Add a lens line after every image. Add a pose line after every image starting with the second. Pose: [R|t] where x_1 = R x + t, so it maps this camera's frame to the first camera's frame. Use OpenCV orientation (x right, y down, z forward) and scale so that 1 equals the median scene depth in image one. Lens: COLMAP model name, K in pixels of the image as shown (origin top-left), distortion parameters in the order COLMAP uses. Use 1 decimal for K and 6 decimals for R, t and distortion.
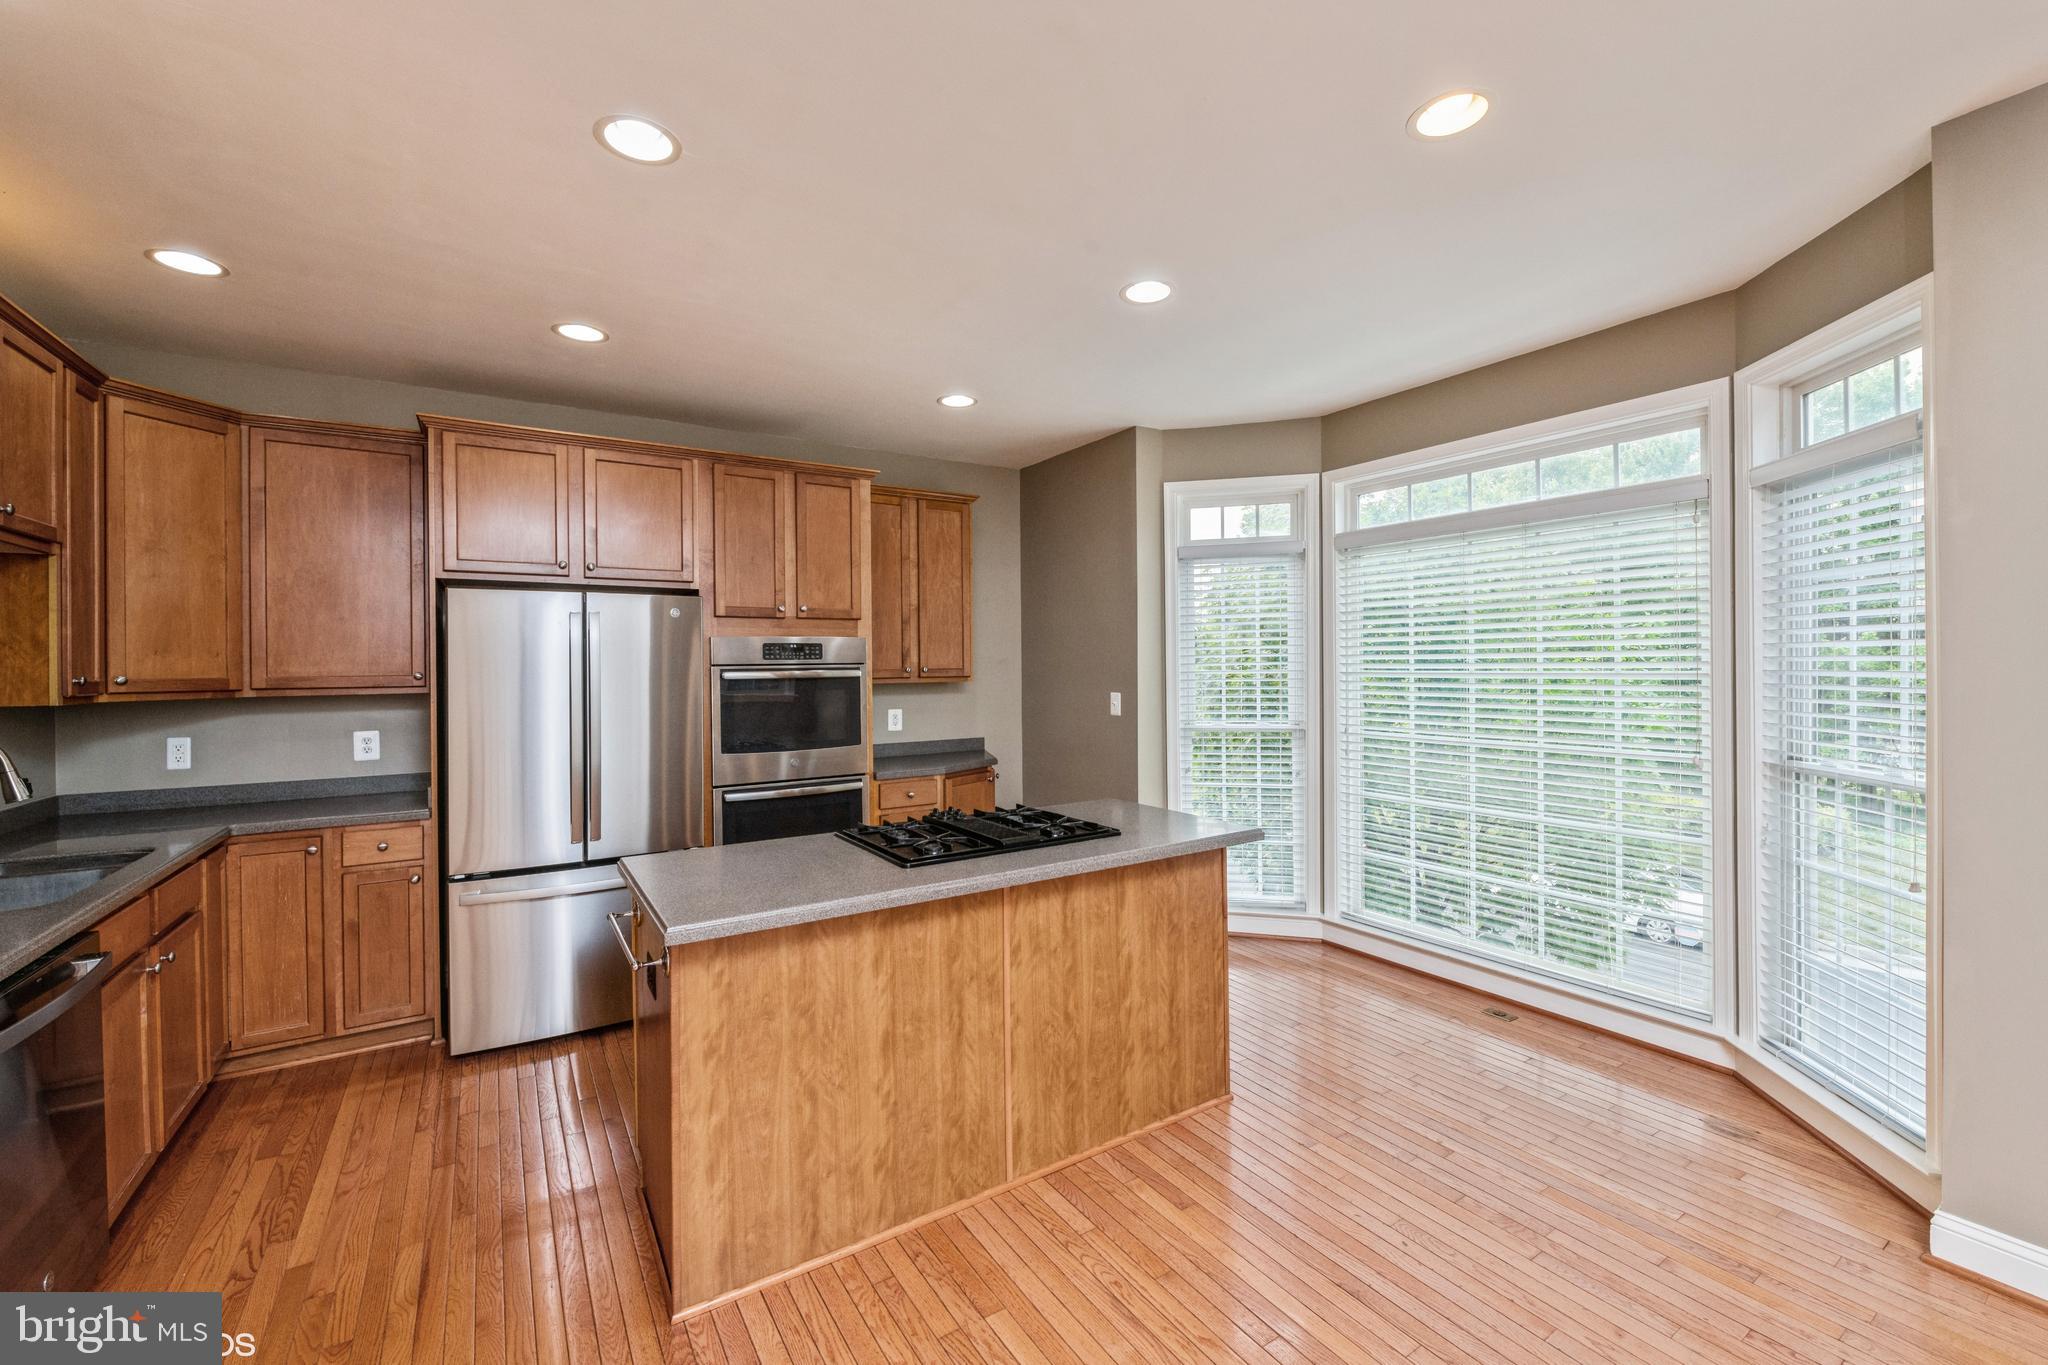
lens RADIAL K [[811.9, 0, 974.6], [0, 811.9, 664.1], [0, 0, 1]] dist [0.004097, -0.001854]
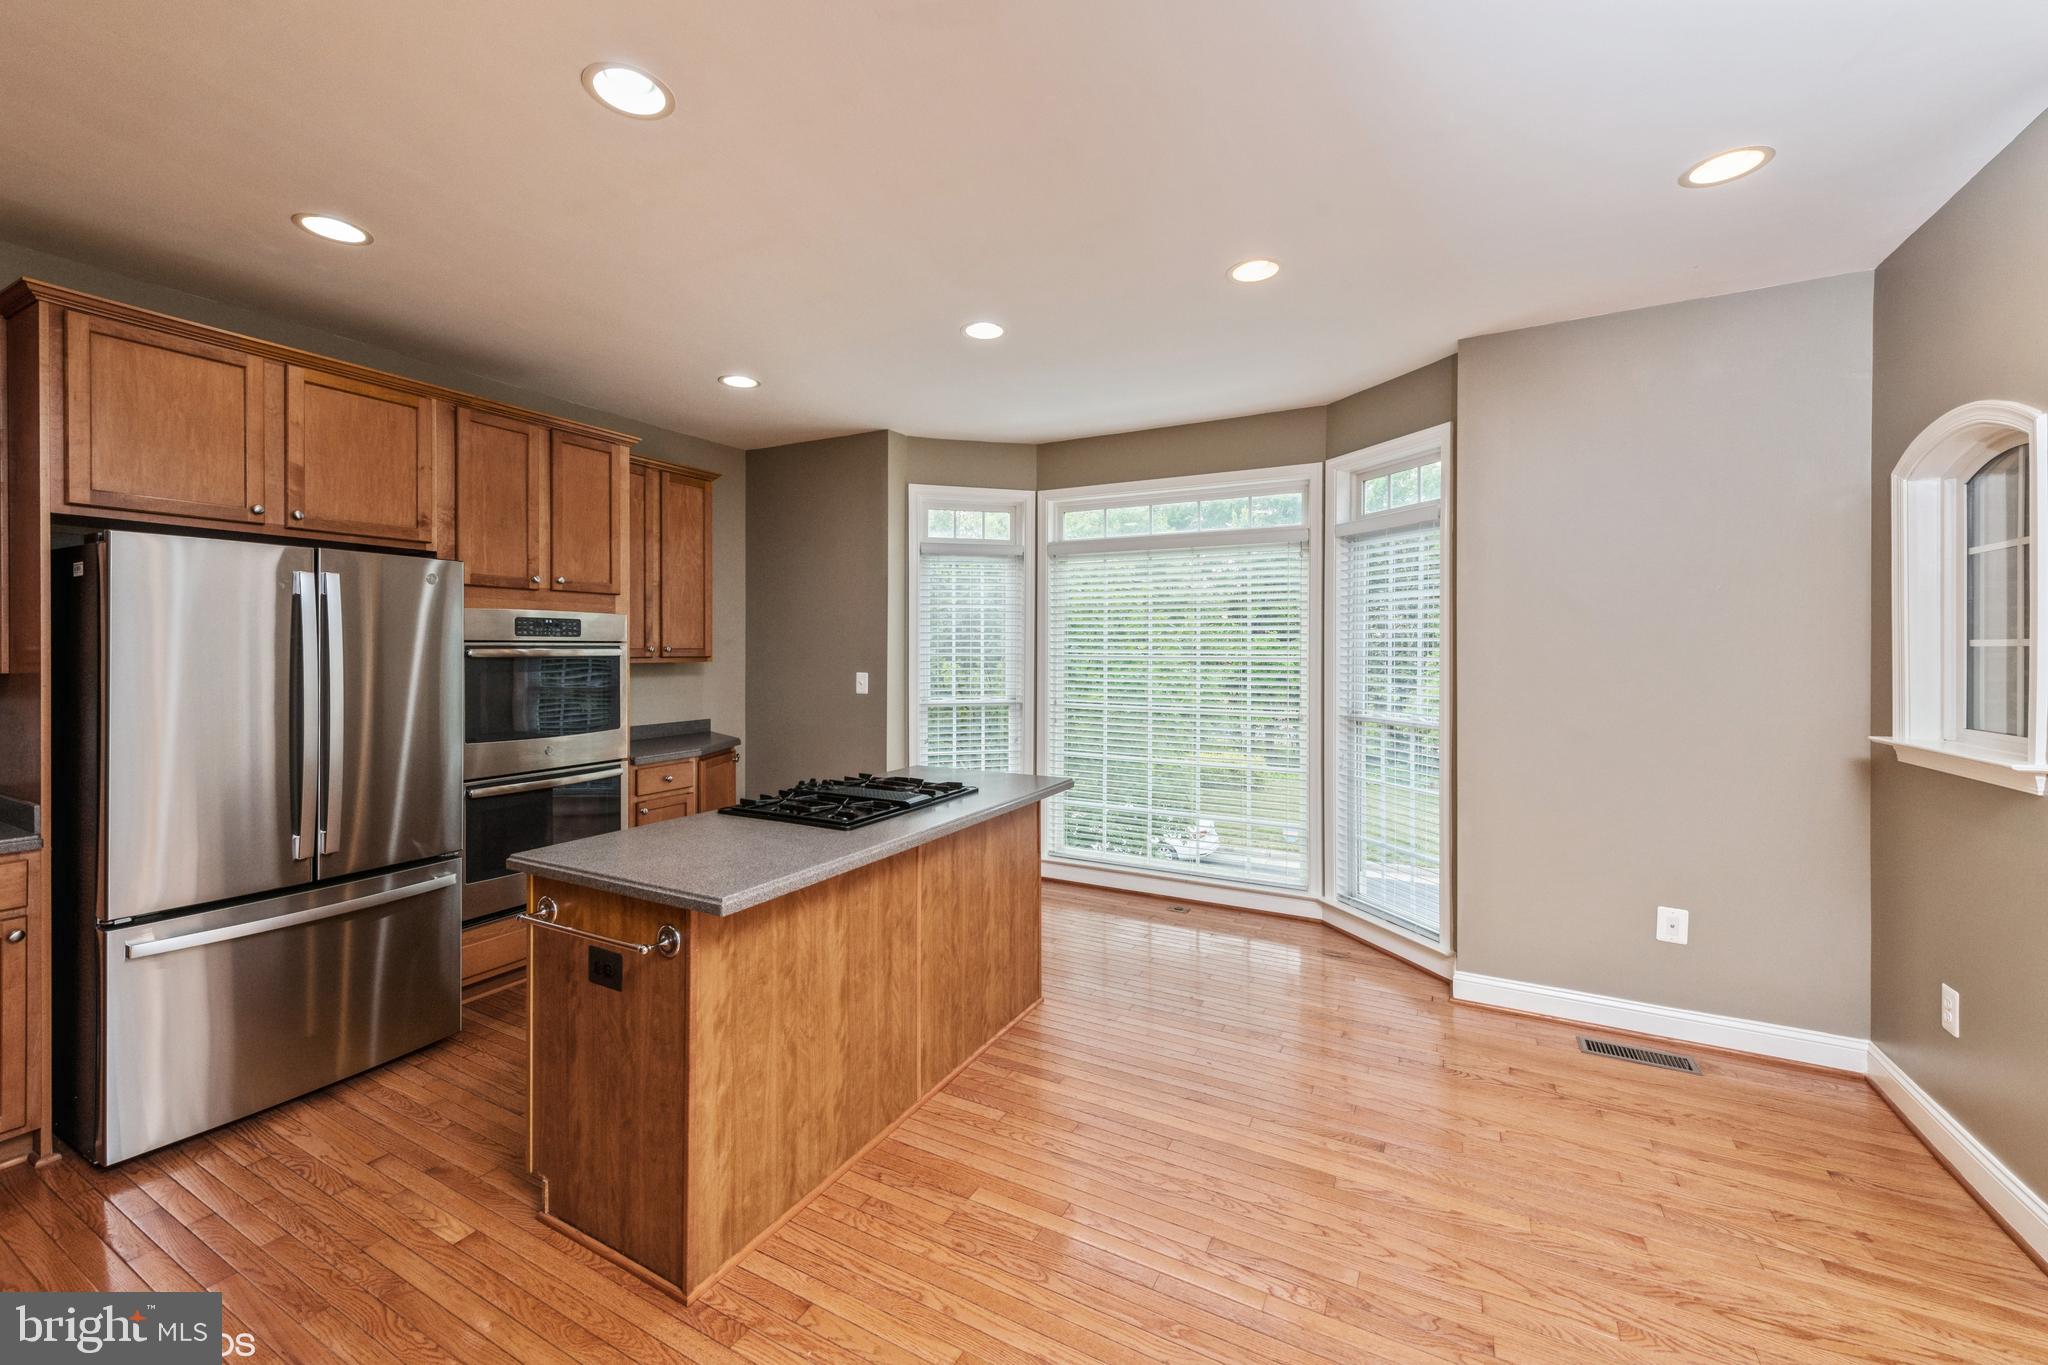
lens RADIAL K [[811.9, 0, 951.2], [0, 811.9, 650.4], [0, 0, 1]] dist [0.004097, -0.001854]
pose [[0.883173, 0.012454, 0.468883, -0.371340], [-0.013098, 0.999912, -0.001887, 0.009285], [-0.468865, -0.004475, 0.883258, -0.014688]]
